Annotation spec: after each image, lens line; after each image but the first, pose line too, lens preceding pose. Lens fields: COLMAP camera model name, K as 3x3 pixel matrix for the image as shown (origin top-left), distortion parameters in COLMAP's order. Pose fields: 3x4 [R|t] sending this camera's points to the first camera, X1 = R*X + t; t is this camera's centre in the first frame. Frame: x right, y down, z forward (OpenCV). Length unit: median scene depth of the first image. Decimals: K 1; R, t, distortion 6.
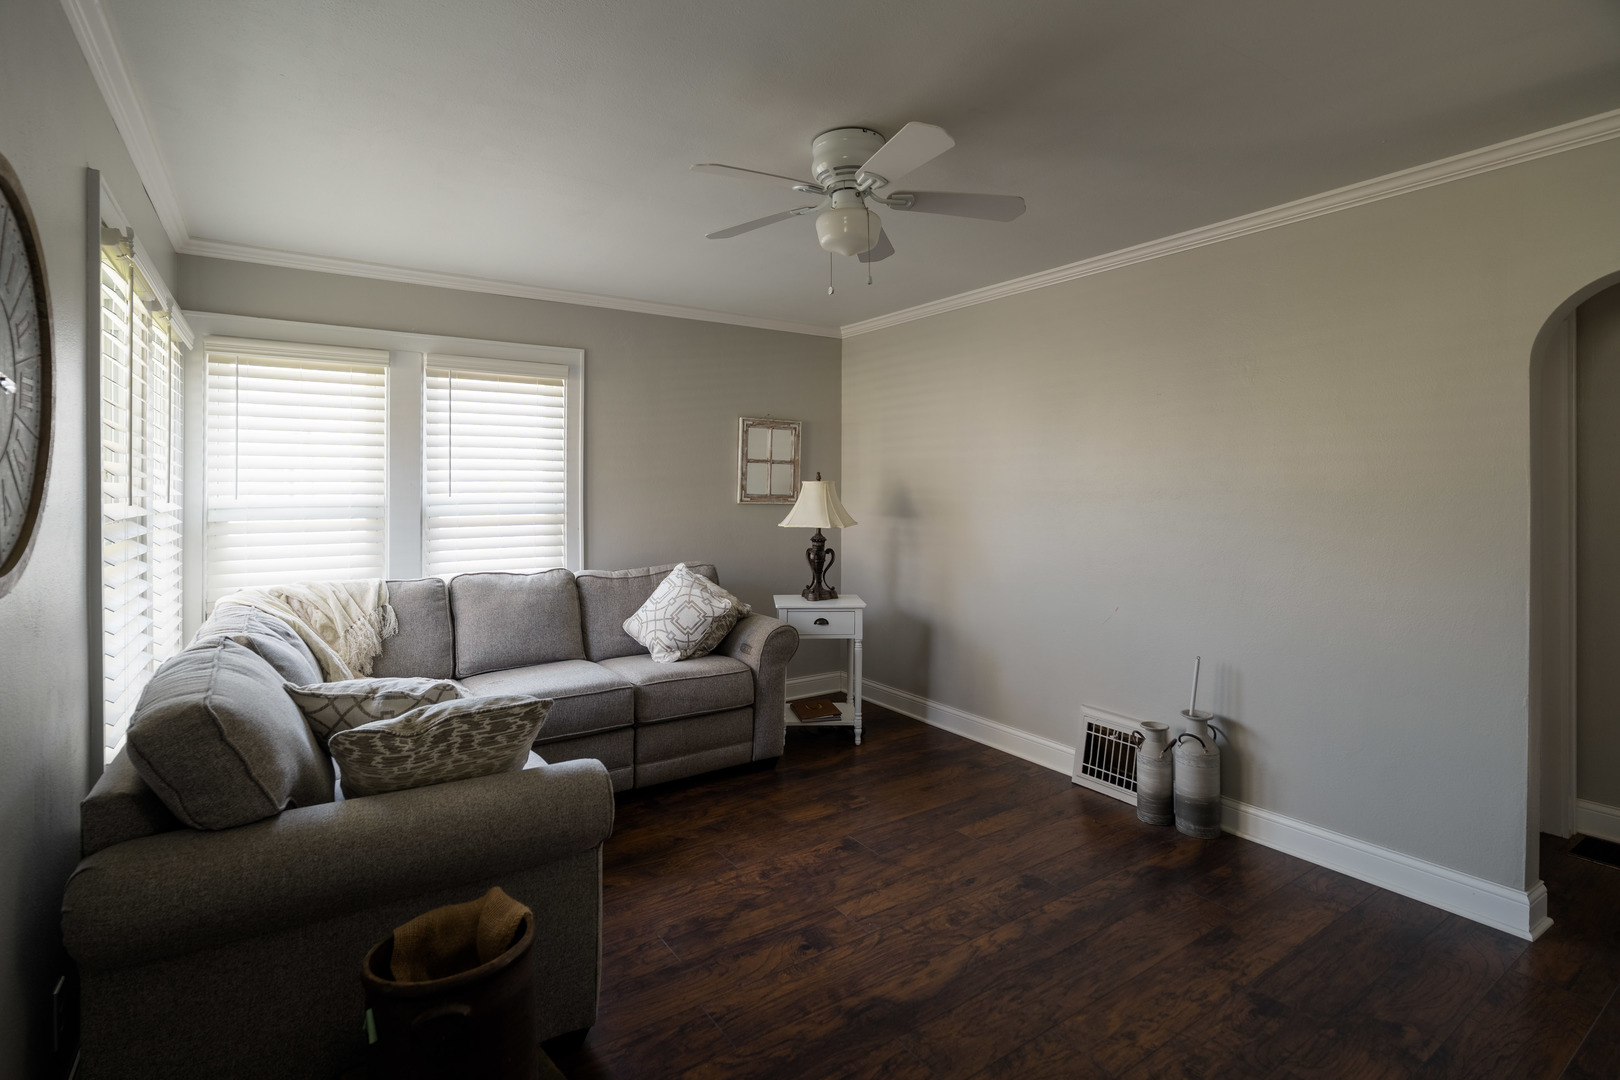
lens RADIAL K [[723.3, 0, 809.5], [0, 723.3, 495.1], [0, 0, 1]] dist [-0.022621, -0.000035]
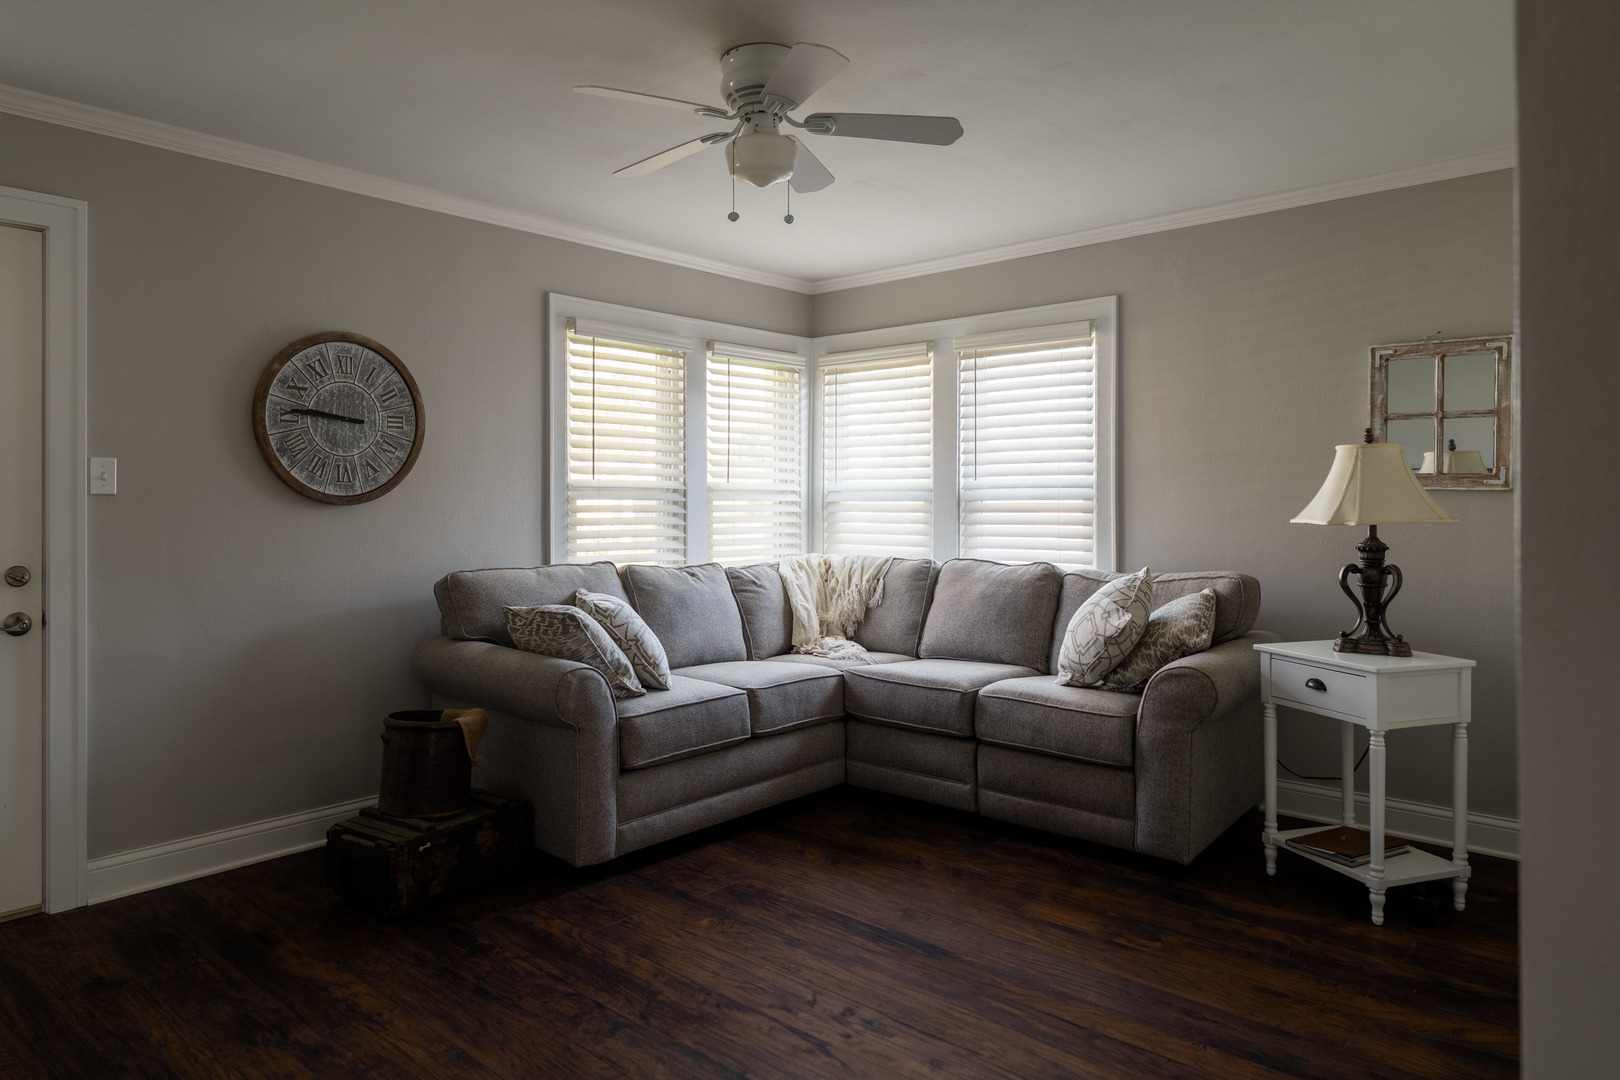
lens RADIAL K [[987.2, 0, 804.5], [0, 987.2, 501.6], [0, 0, 1]] dist [-0.006421, -0.000482]
pose [[0.287178, 0.003601, -0.957870, 0.743353], [-0.005015, 0.999985, 0.002255, 0.030710], [0.957864, 0.004156, 0.287192, 0.419514]]
